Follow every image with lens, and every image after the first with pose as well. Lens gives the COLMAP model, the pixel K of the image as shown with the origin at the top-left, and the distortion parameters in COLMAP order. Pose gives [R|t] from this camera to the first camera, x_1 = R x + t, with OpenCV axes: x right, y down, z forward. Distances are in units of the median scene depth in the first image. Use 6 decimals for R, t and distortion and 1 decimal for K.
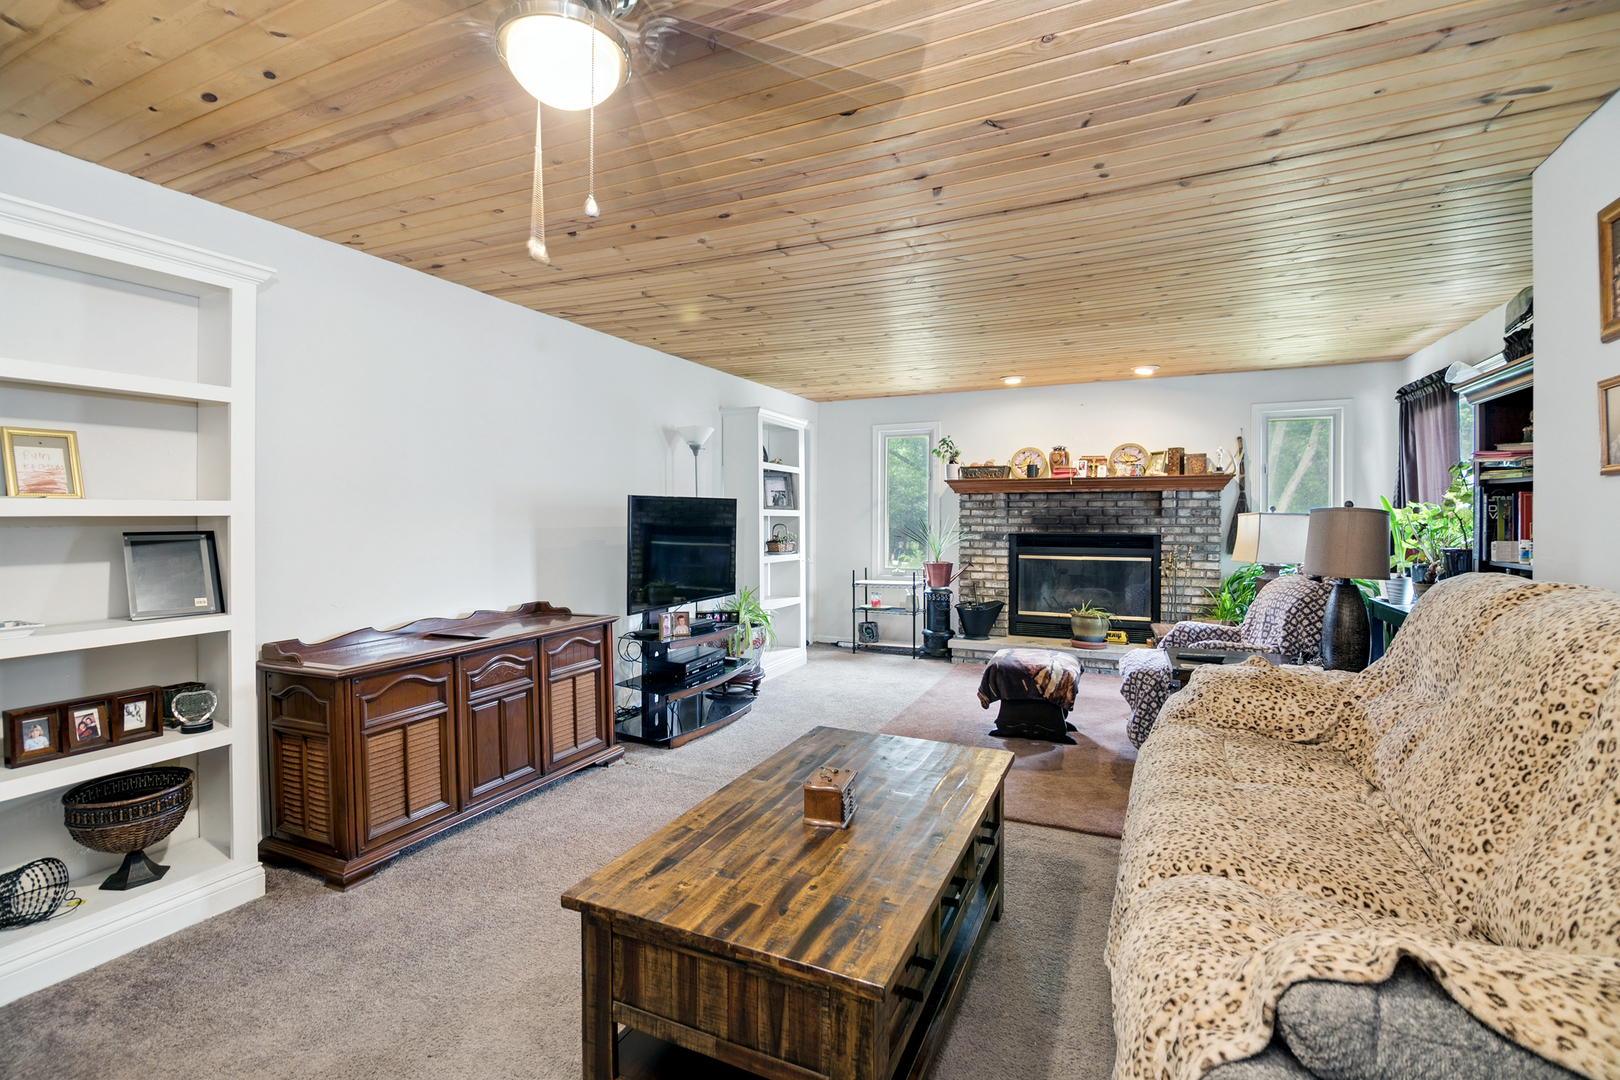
lens RADIAL K [[732.9, 0, 816.8], [0, 732.9, 531.4], [0, 0, 1]] dist [-0.013585, -0.004371]
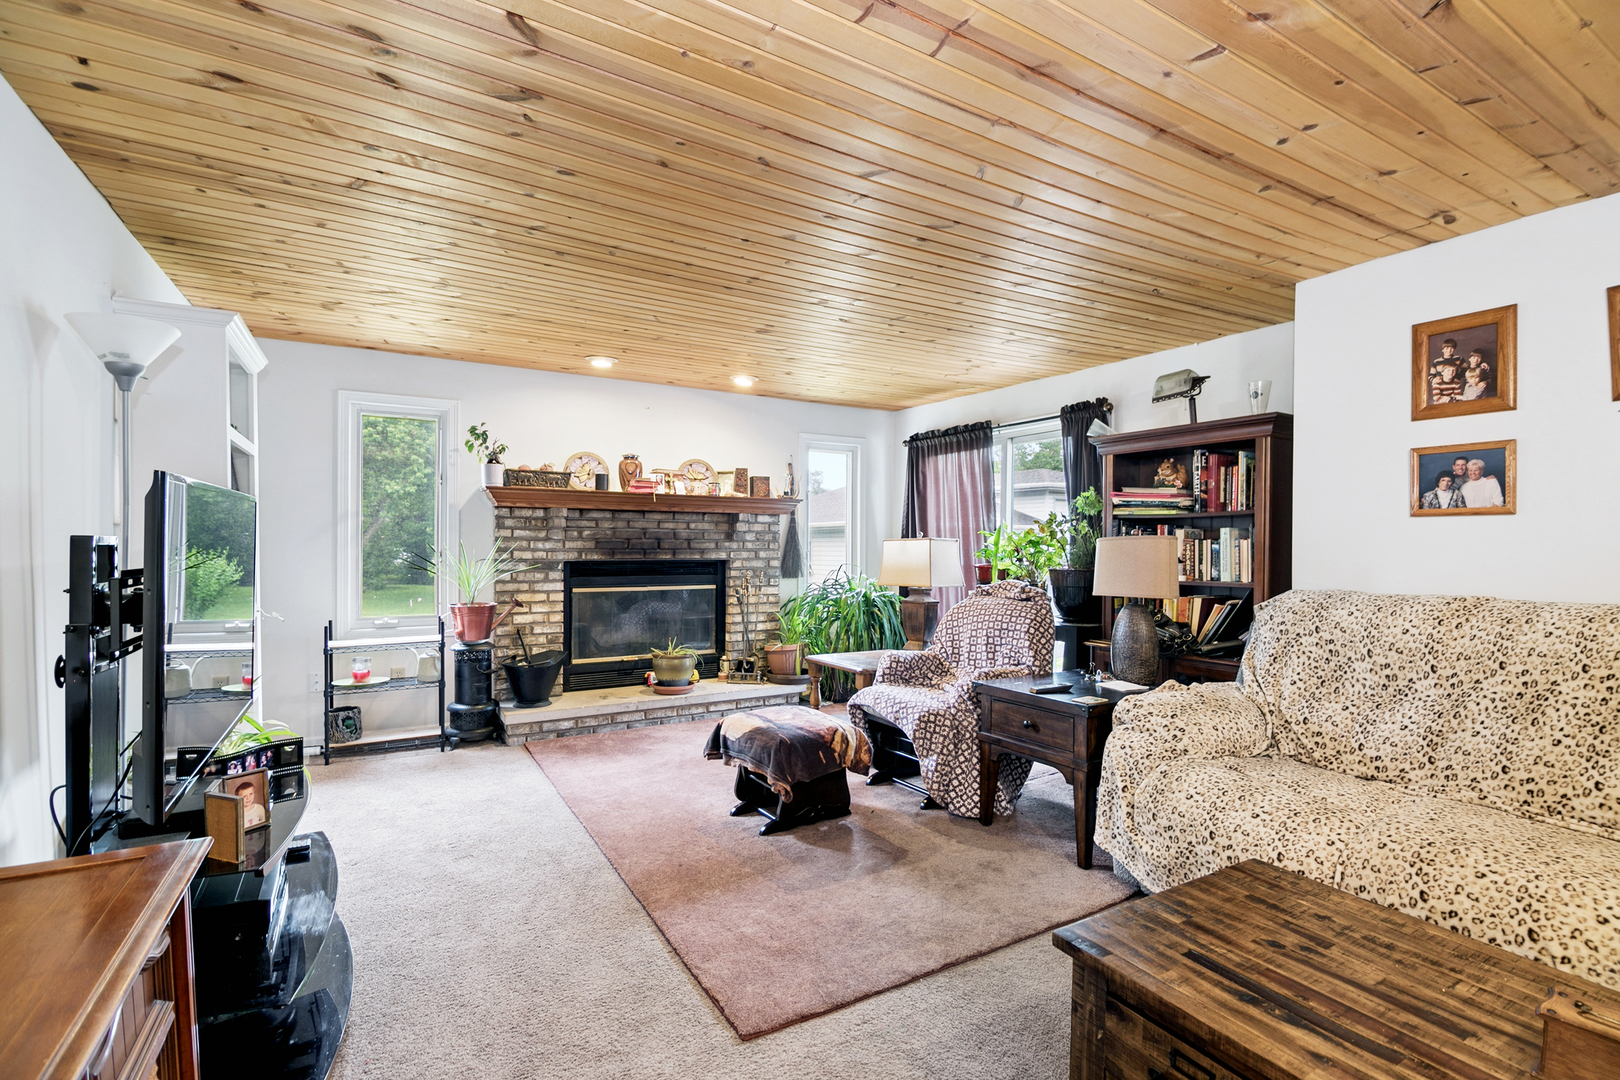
lens RADIAL K [[732.9, 0, 813.8], [0, 732.9, 562.2], [0, 0, 1]] dist [-0.013585, -0.004371]
pose [[0.571975, -0.018732, 0.820057, -0.228413], [0.008414, 0.999821, 0.016970, -0.007129], [-0.820228, -0.002806, 0.572030, 0.360805]]
